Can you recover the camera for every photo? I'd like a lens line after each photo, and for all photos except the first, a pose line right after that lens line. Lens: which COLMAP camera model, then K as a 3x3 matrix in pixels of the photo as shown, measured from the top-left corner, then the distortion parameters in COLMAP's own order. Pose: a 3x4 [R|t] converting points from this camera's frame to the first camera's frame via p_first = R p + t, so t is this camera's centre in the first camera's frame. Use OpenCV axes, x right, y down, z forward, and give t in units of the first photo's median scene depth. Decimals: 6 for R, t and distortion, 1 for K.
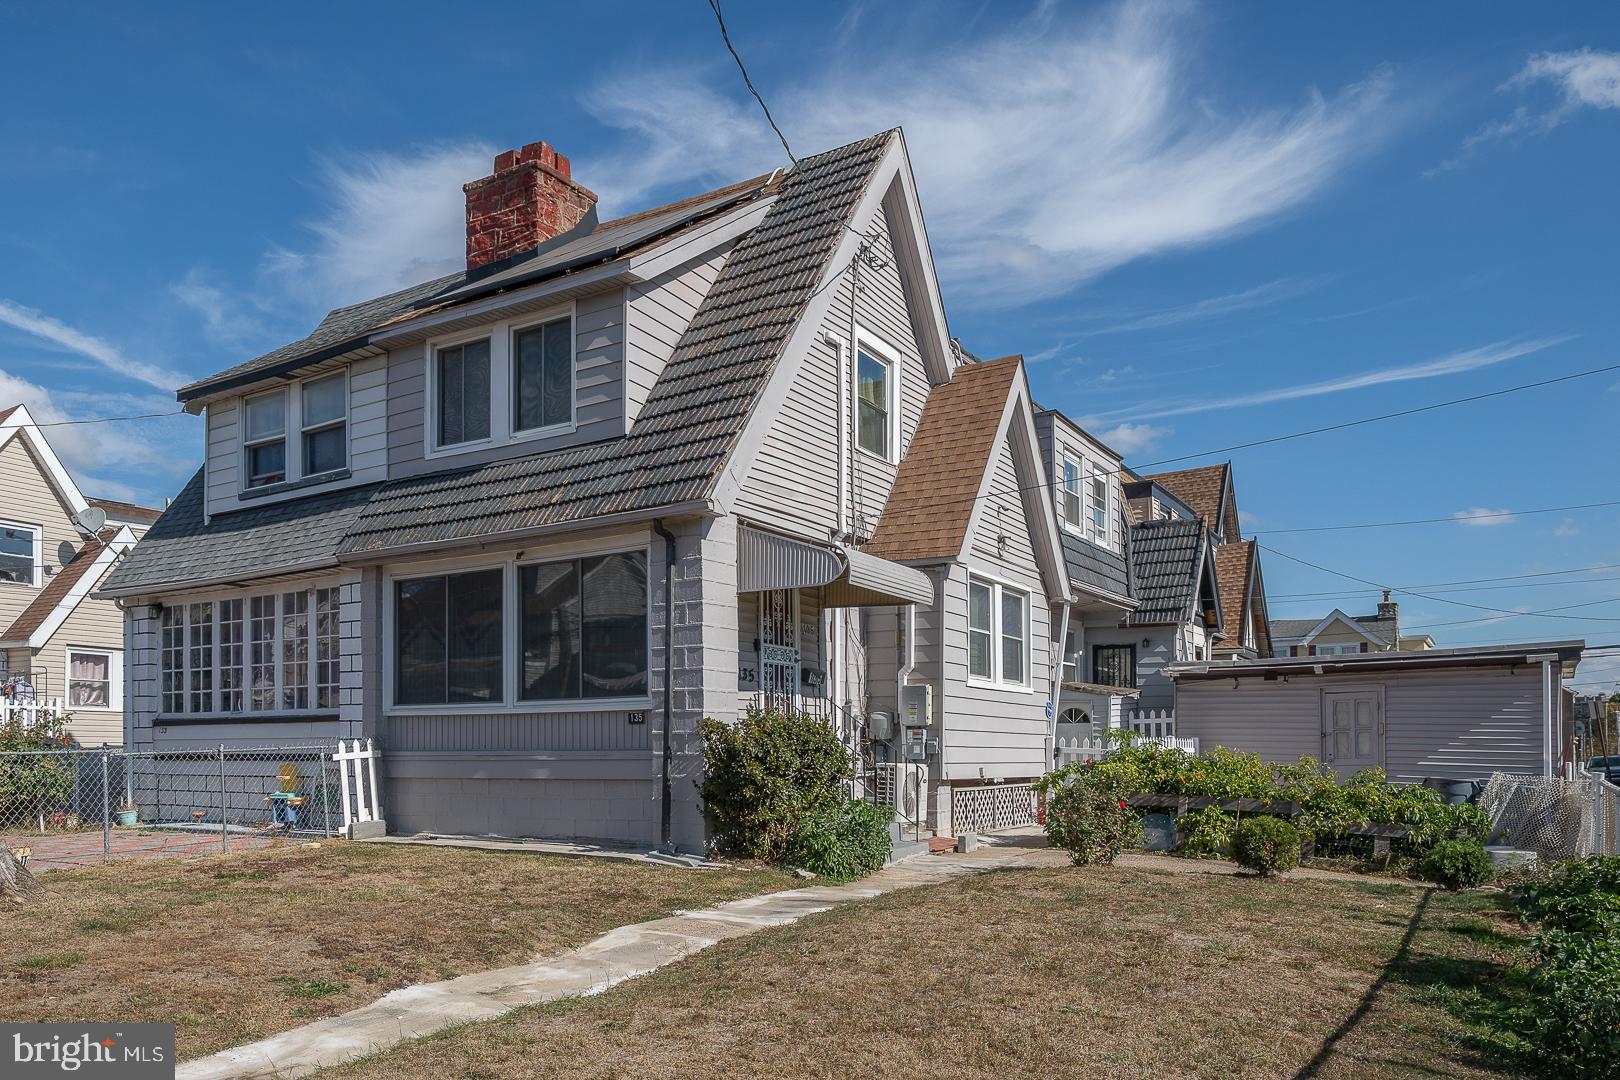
lens RADIAL K [[1208.1, 0, 721.9], [0, 1208.1, 733.0], [0, 0, 1]] dist [0.011071, 0.003451]
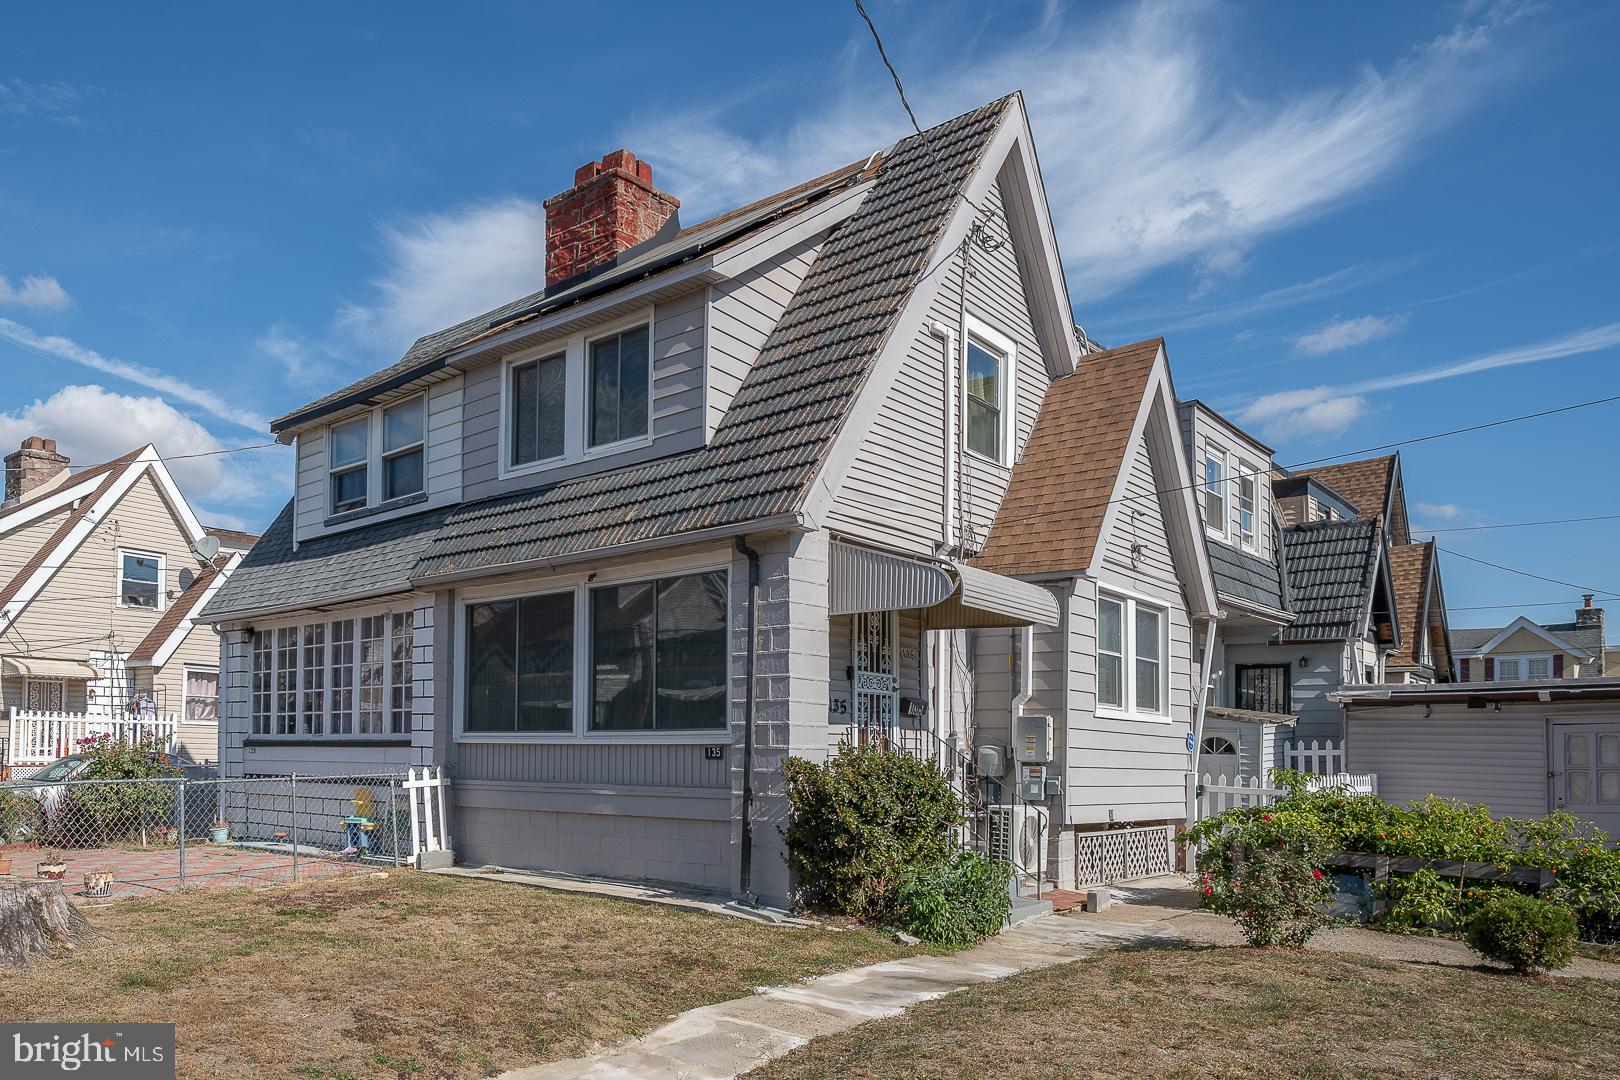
lens RADIAL K [[1167.1, 0, 551.3], [0, 1167.1, 724.1], [0, 0, 1]] dist [0.008710, 0.003415]
pose [[0.978160, 0.010024, -0.207613, -0.006595], [-0.012905, 0.999838, -0.012524, -0.018190], [0.207454, 0.014930, 0.978131, 0.091421]]
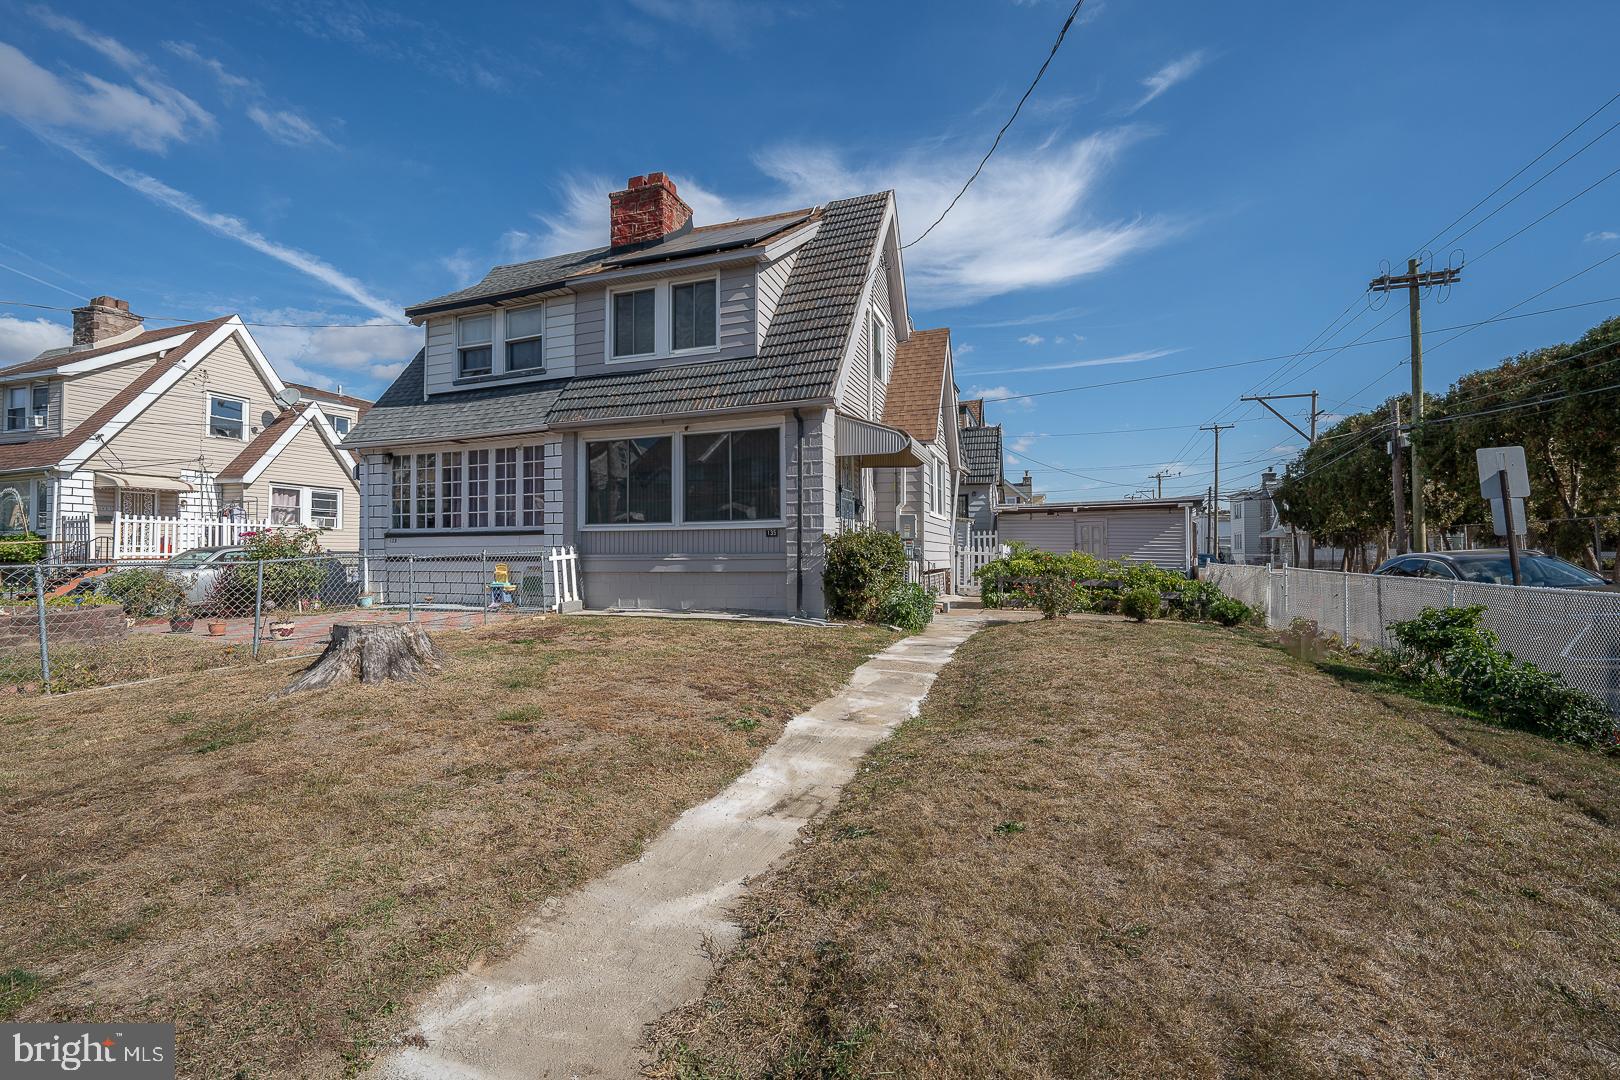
lens RADIAL K [[684.2, 0, 812.3], [0, 684.2, 535.1], [0, 0, 1]] dist [-0.004343, -0.000272]
pose [[0.969576, 0.003825, 0.244761, -0.203047], [-0.000596, 0.999912, -0.013263, 0.001945], [-0.244790, 0.012714, 0.969493, 0.097747]]
